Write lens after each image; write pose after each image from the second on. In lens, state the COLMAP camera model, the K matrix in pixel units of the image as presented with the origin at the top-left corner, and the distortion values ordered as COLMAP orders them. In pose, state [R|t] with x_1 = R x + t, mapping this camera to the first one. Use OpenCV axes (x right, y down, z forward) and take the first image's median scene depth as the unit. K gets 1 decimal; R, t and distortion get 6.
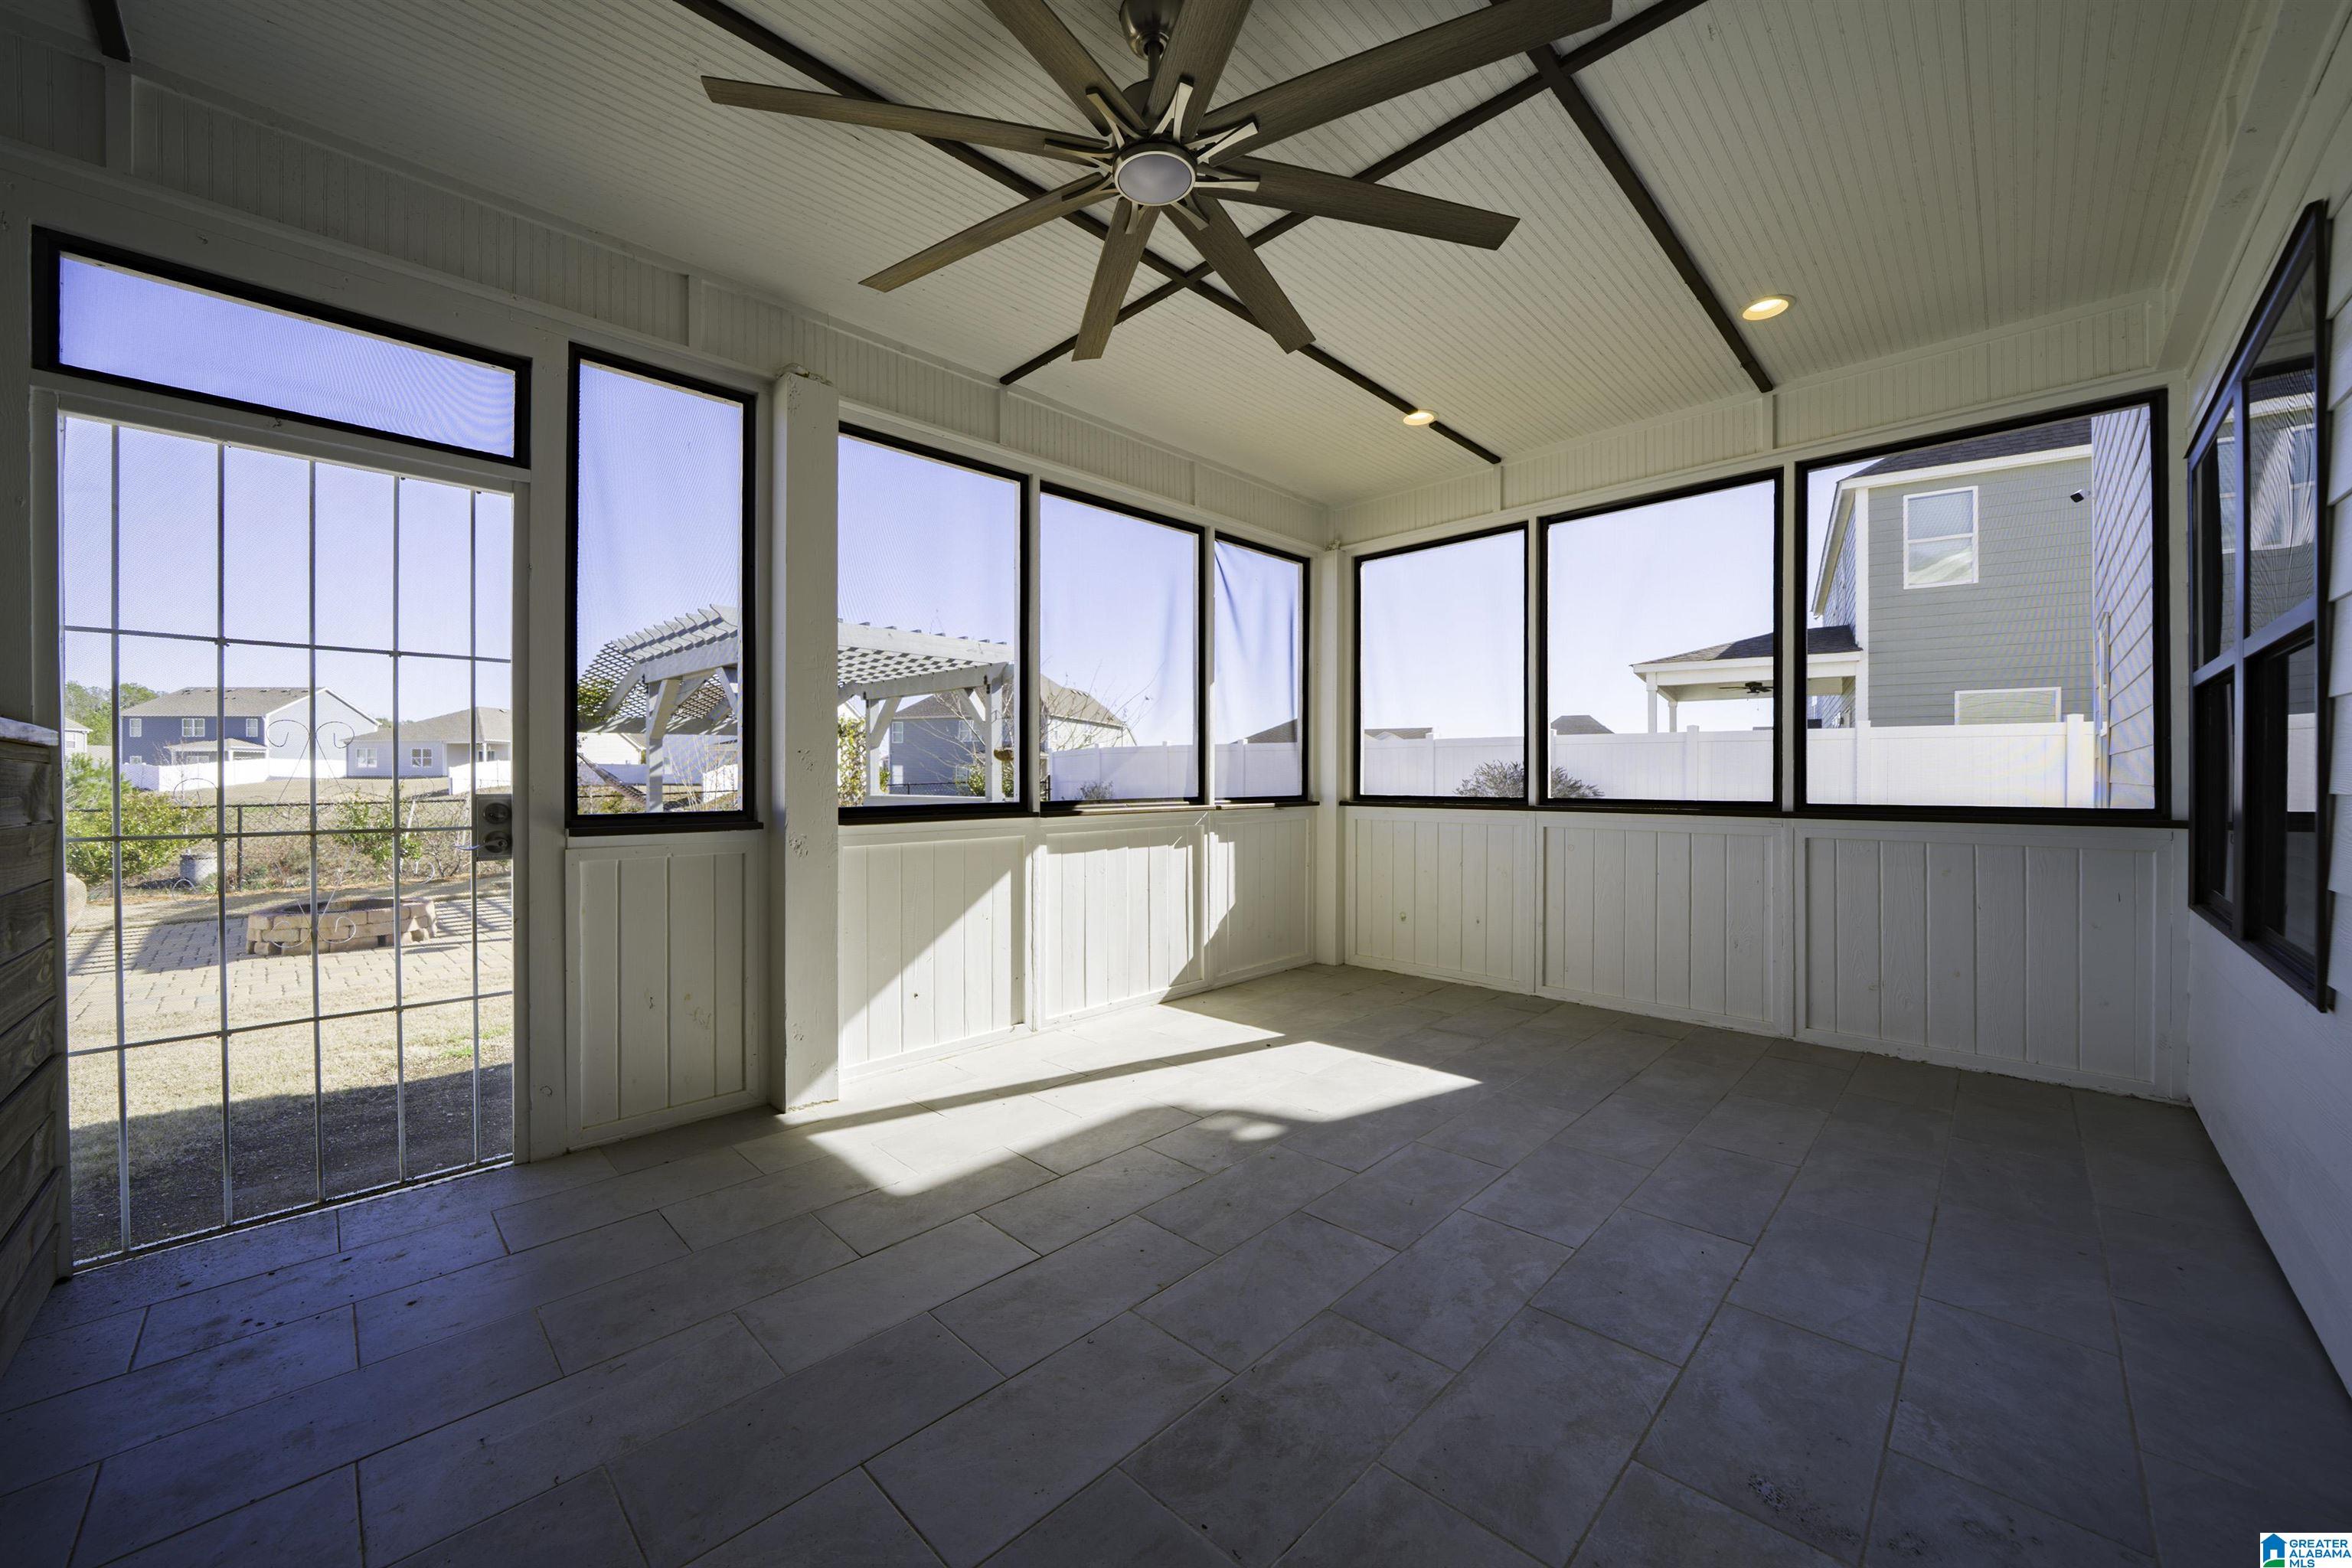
lens RADIAL K [[1131.0, 0, 1176.0], [0, 1131.0, 784.0], [0, 0, 1]] dist [-0.001251, -0.000256]
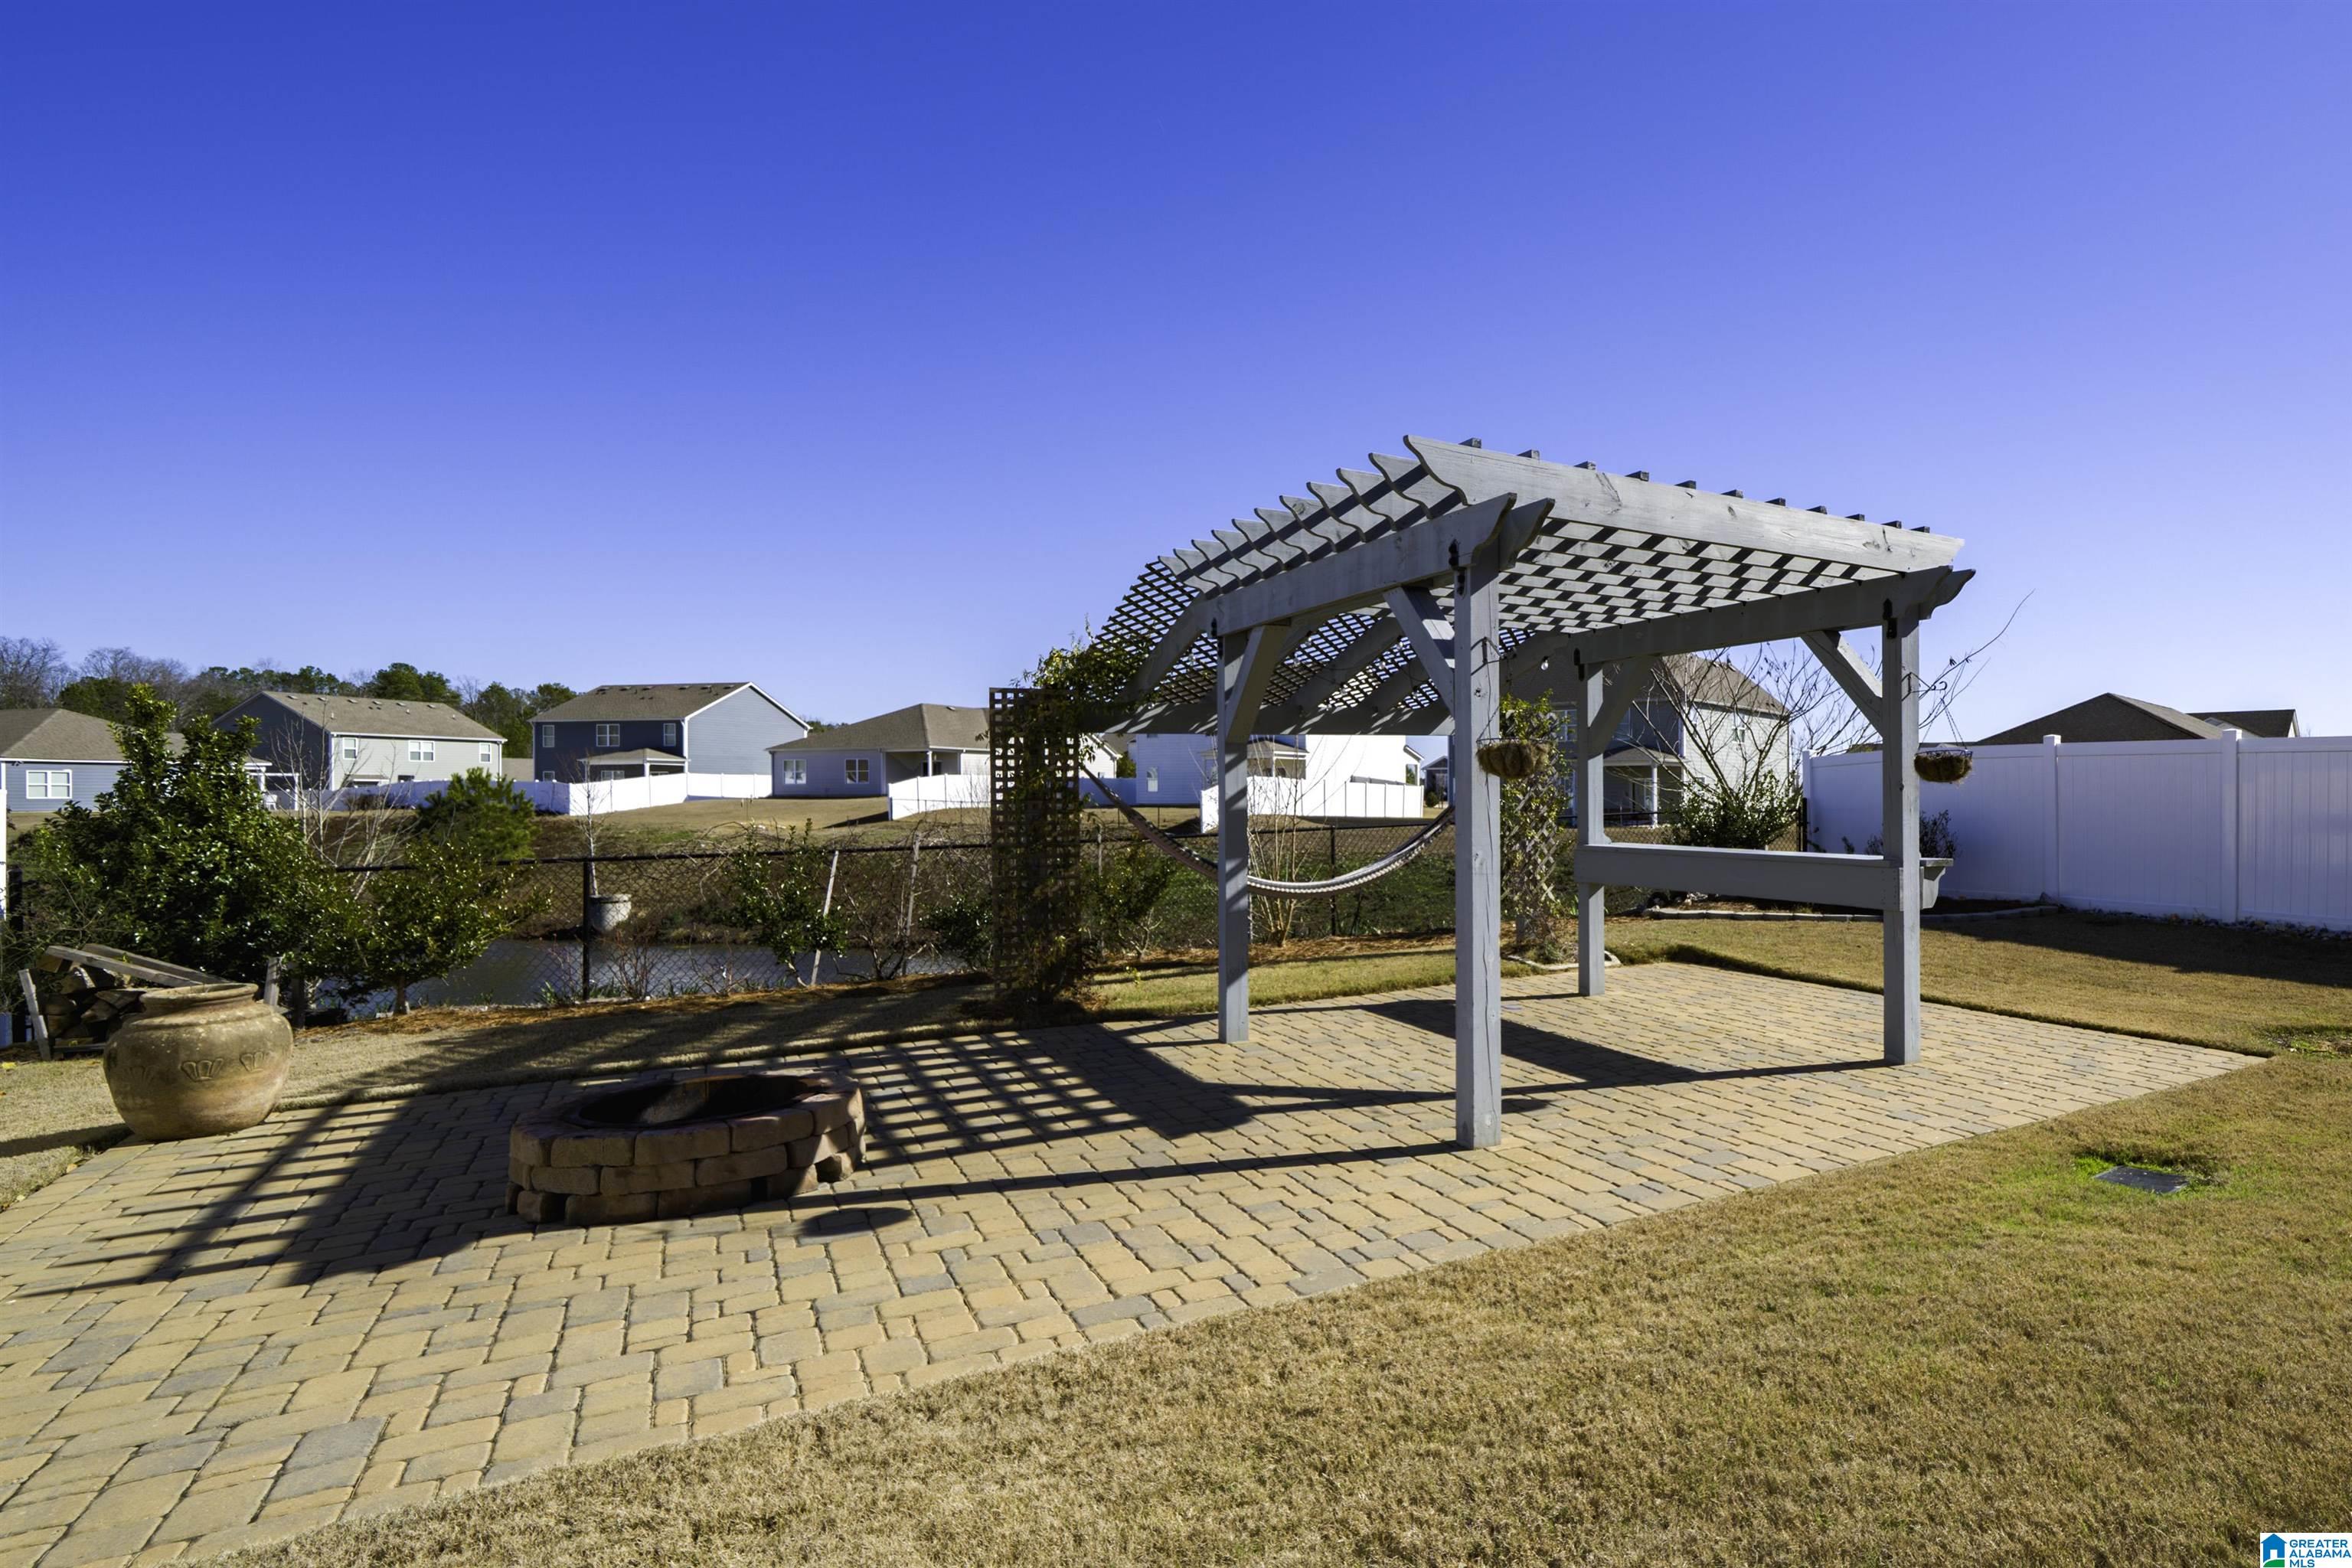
lens RADIAL K [[926.9, 0, 1176.0], [0, 926.9, 784.0], [0, 0, 1]] dist [0.000628, 0.000008]
pose [[0.963708, -0.000172, -0.266960, -0.307331], [0.001643, 0.999985, 0.005287, -0.018280], [0.266955, -0.005534, 0.963693, 0.477114]]
